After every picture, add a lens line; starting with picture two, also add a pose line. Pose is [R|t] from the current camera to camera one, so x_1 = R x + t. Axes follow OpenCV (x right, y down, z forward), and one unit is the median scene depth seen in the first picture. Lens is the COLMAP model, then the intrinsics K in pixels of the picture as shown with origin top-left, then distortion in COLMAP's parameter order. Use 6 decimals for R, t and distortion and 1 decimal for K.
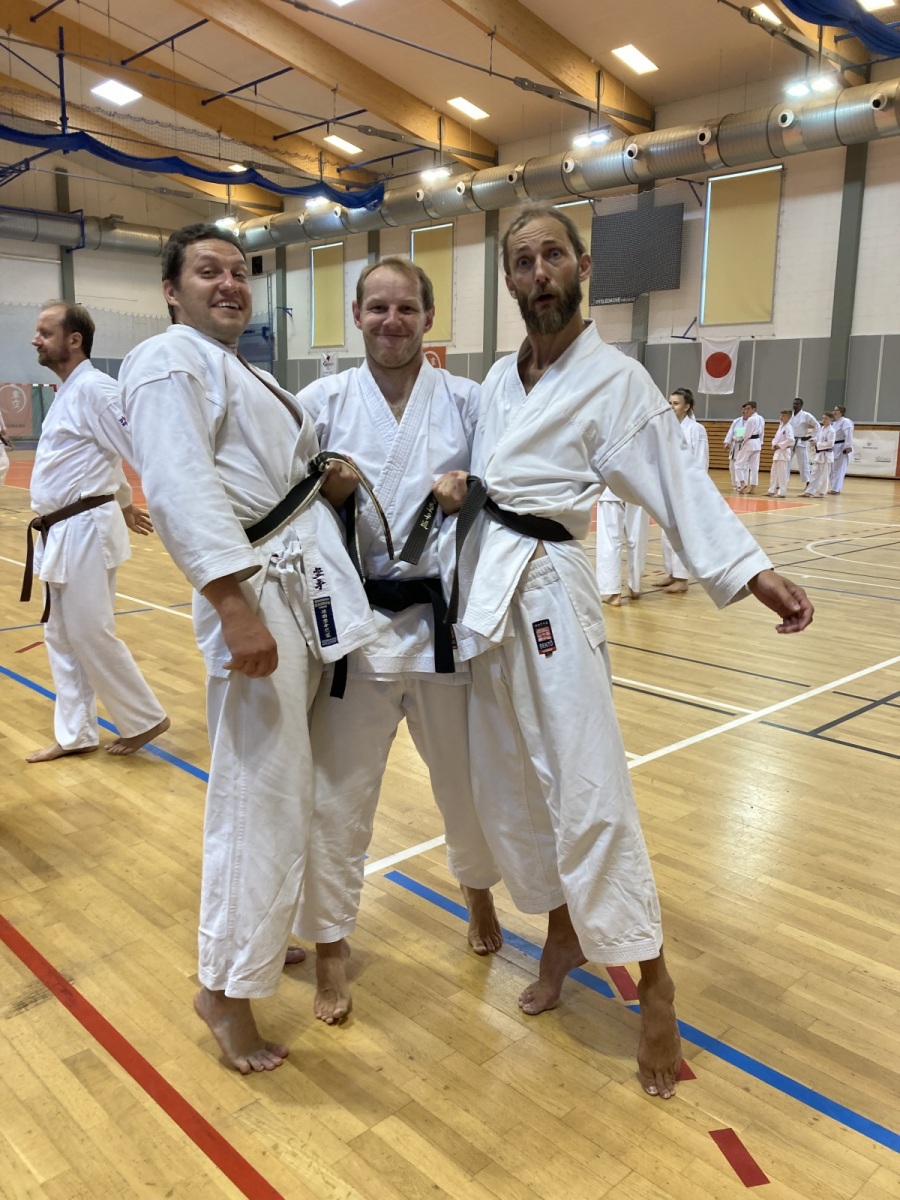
lens RADIAL K [[966.0, 0, 441.8], [0, 966.0, 598.2], [0, 0, 1]] dist [0.015033, 0.002453]
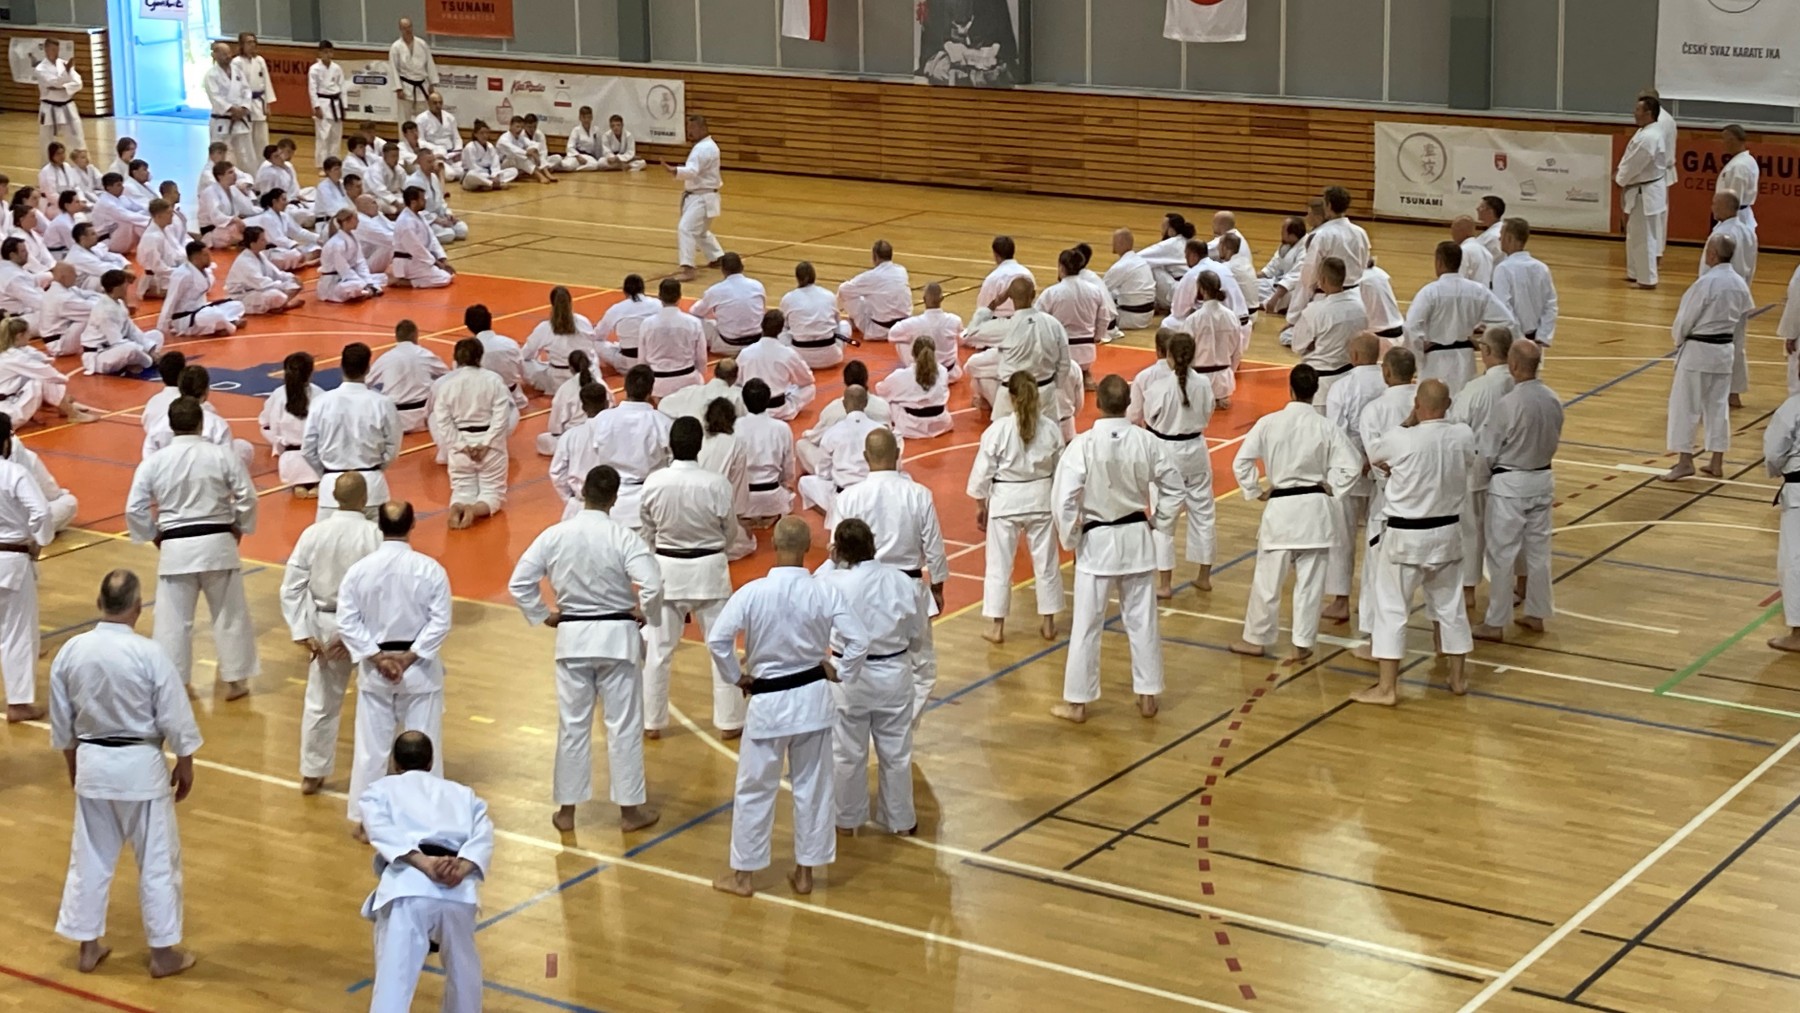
lens RADIAL K [[3097.3, 0, 891.7], [0, 3097.3, 506.3], [0, 0, 1]] dist [0.138335, 0.000000]
pose [[0.974987, -0.082754, 0.206281, -0.745986], [0.069958, 0.995189, 0.068587, -0.523275], [-0.210965, -0.052441, 0.976086, -1.583510]]
